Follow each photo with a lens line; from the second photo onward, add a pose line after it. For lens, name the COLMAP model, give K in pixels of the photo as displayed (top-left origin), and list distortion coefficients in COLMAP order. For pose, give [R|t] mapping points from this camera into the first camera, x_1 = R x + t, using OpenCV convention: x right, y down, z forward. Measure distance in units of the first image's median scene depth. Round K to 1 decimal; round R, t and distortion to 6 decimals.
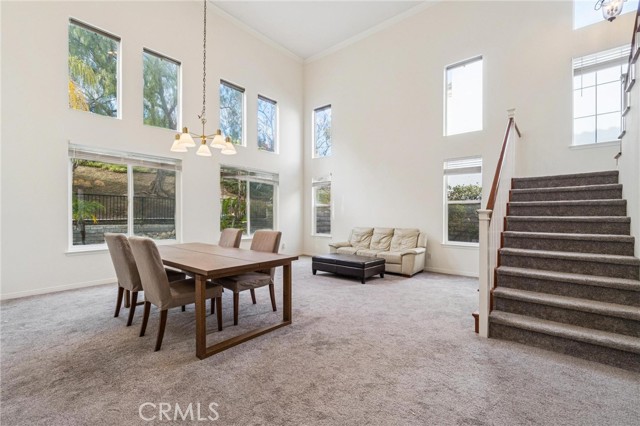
lens RADIAL K [[292.2, 0, 323.5], [0, 292.2, 223.6], [0, 0, 1]] dist [-0.002554, -0.000189]
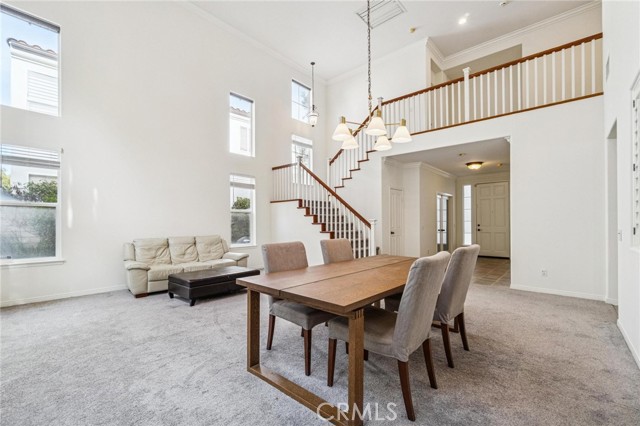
lens RADIAL K [[292.2, 0, 323.5], [0, 292.2, 223.6], [0, 0, 1]] dist [-0.002554, -0.000189]
pose [[-0.022793, -0.004465, 0.999730, -0.723506], [0.029761, 0.999544, 0.005142, -0.017682], [-0.999297, 0.029870, -0.022650, 0.670823]]
